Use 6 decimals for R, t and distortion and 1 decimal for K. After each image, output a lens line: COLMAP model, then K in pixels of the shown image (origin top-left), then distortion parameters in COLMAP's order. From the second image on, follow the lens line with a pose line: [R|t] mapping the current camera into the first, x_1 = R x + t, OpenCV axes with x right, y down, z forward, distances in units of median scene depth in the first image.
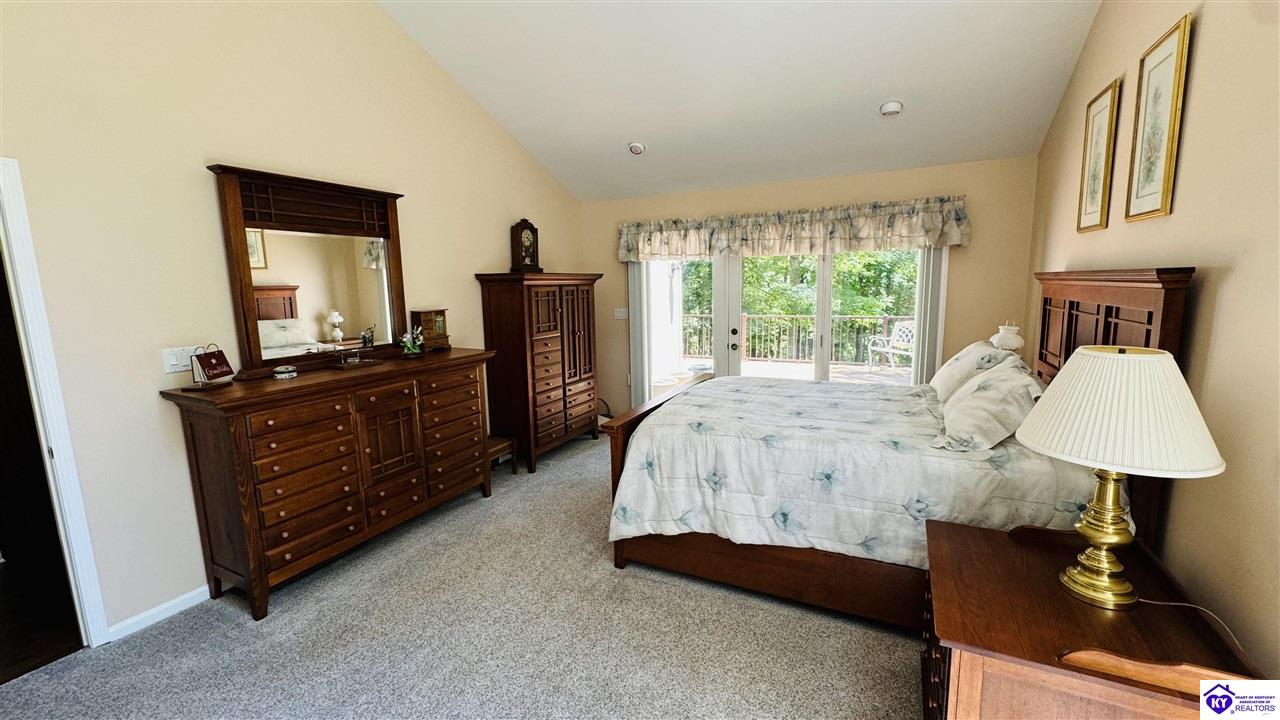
lens RADIAL K [[510.6, 0, 641.6], [0, 510.6, 362.0], [0, 0, 1]] dist [-0.001696, 0.000355]
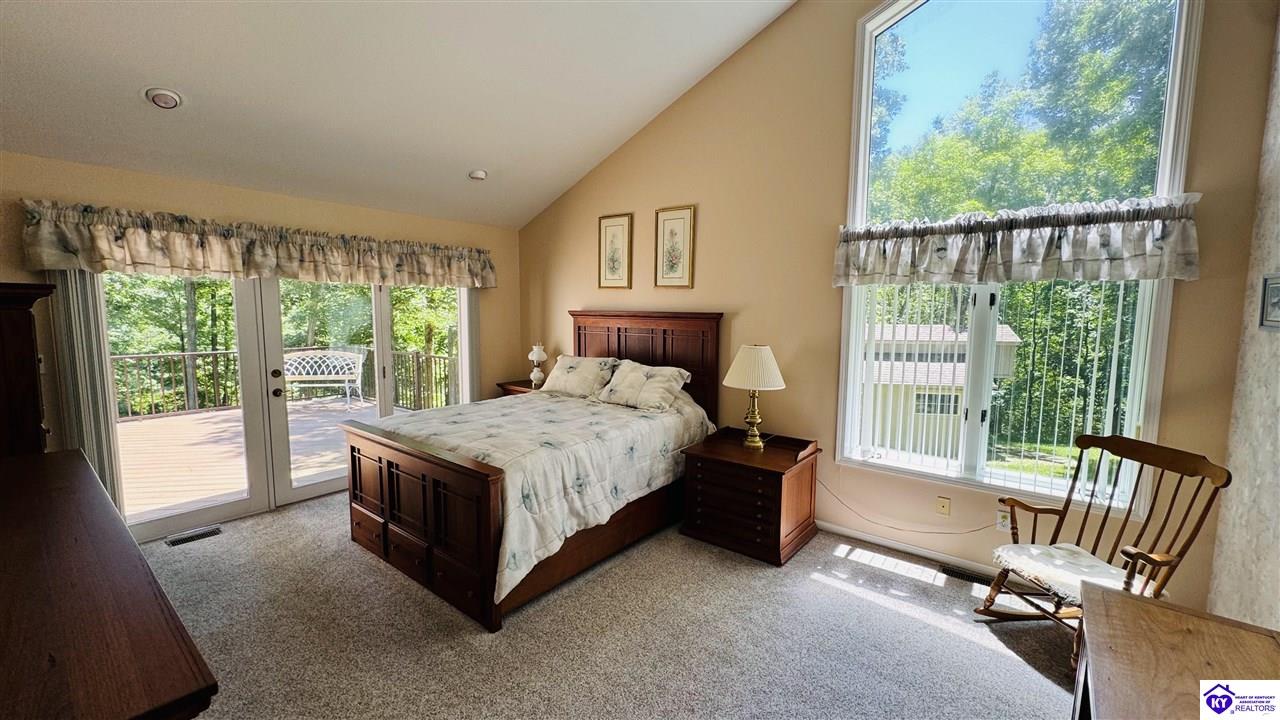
lens RADIAL K [[510.6, 0, 640.3], [0, 510.6, 360.6], [0, 0, 1]] dist [-0.001696, 0.000355]
pose [[0.202304, -0.074526, 0.976483, -0.584634], [0.134801, 0.989728, 0.047609, -0.050968], [-0.970001, 0.121999, 0.210273, 0.361687]]
